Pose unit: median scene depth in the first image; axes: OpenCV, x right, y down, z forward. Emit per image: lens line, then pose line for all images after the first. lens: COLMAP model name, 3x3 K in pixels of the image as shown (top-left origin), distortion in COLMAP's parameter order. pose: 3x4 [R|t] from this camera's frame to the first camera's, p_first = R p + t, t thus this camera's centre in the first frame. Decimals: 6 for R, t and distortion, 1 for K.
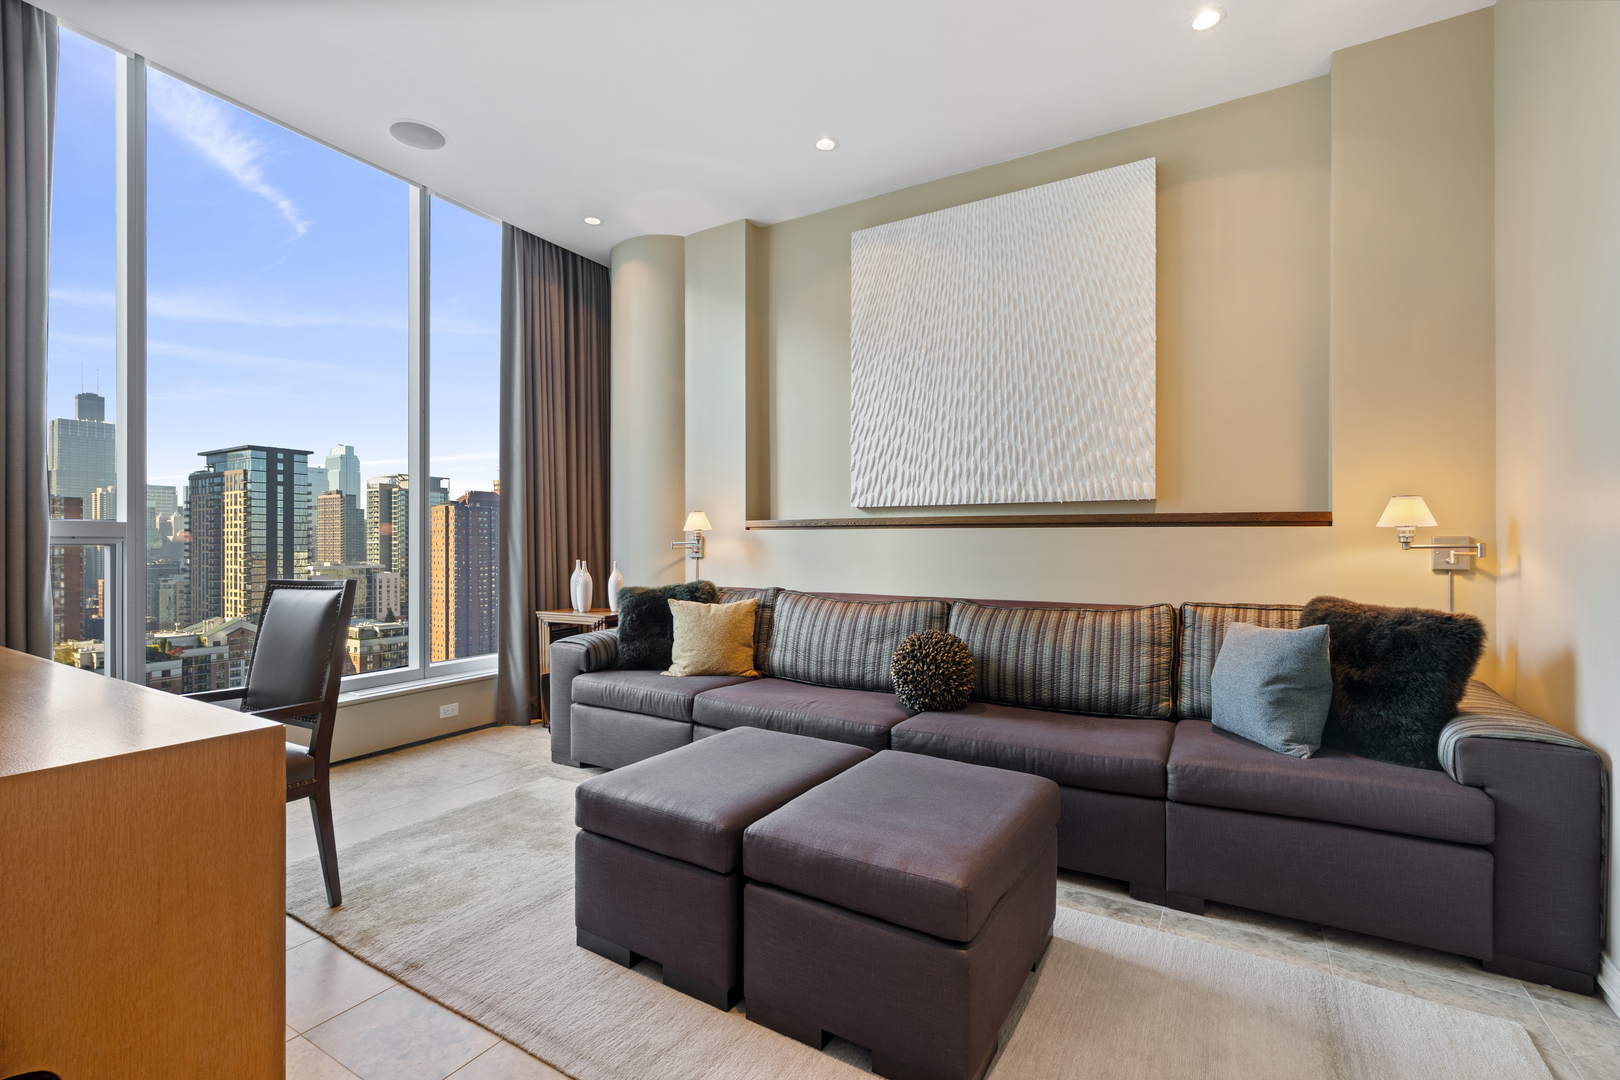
lens RADIAL K [[710.6, 0, 805.2], [0, 710.6, 542.6], [0, 0, 1]] dist [-0.000464, 0.000311]
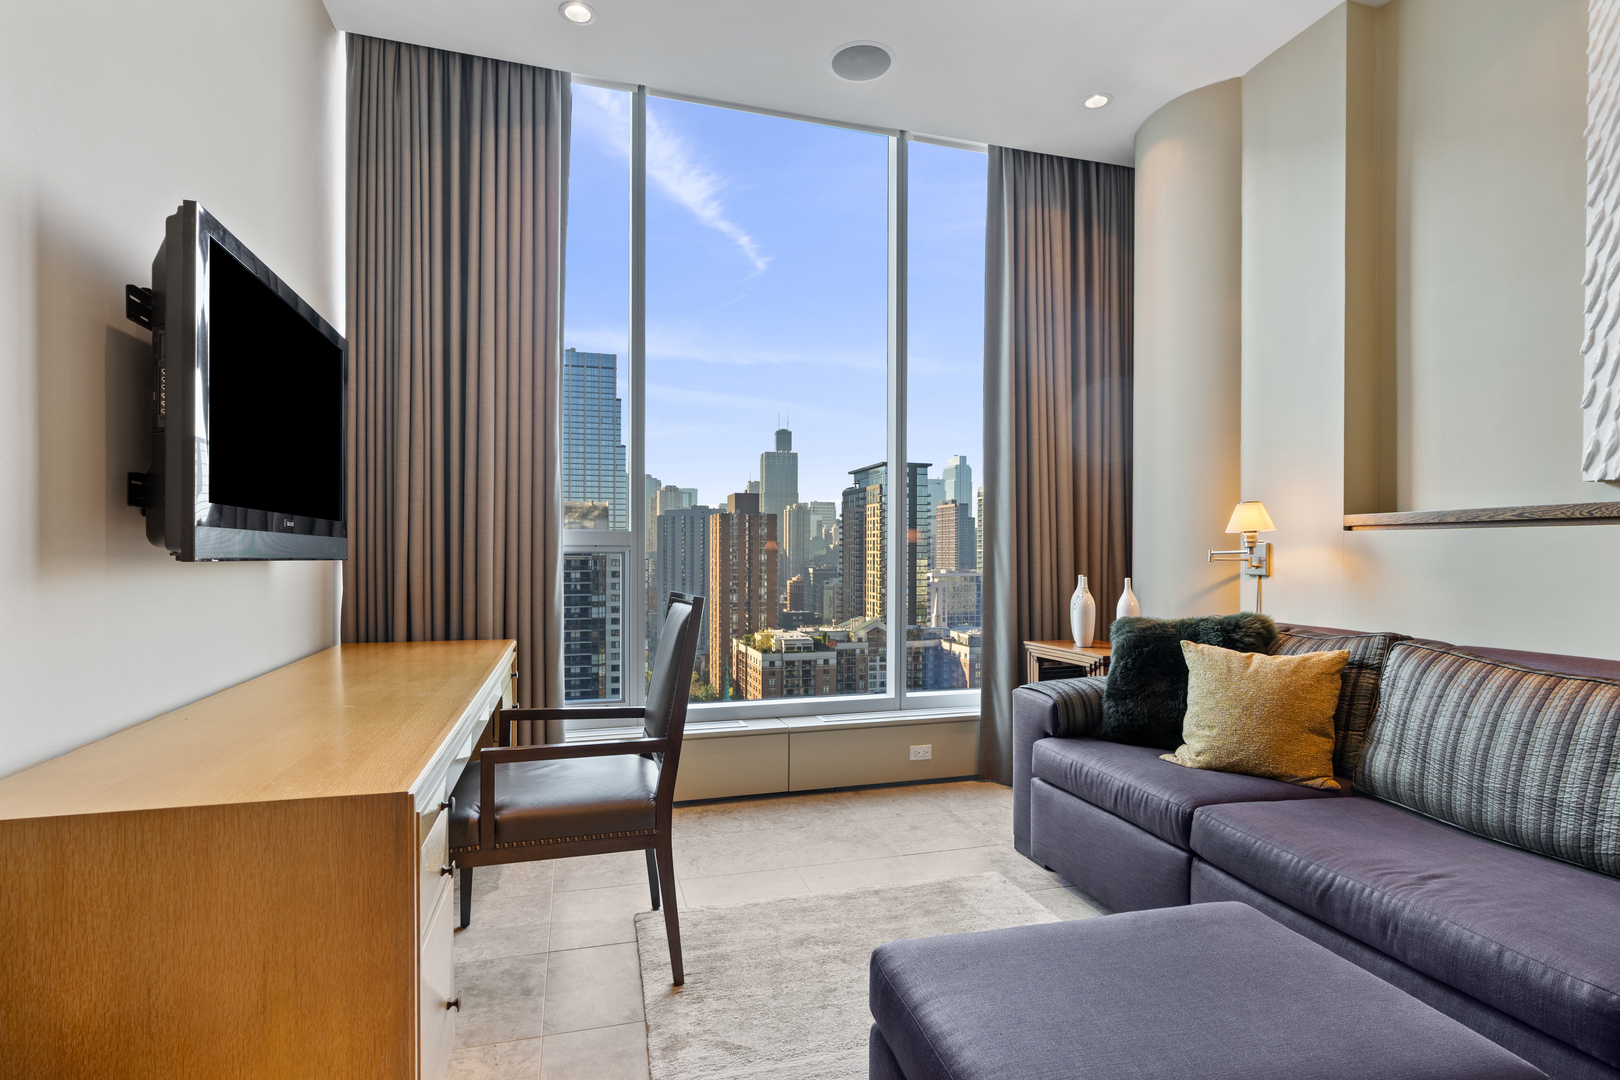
lens RADIAL K [[813.4, 0, 819.4], [0, 813.4, 557.2], [0, 0, 1]] dist [0.001069, 0.000473]
pose [[0.733911, 0.006641, -0.679213, 0.055156], [-0.001314, 0.999964, 0.008358, -0.000799], [0.679244, -0.005242, 0.733894, 0.205705]]
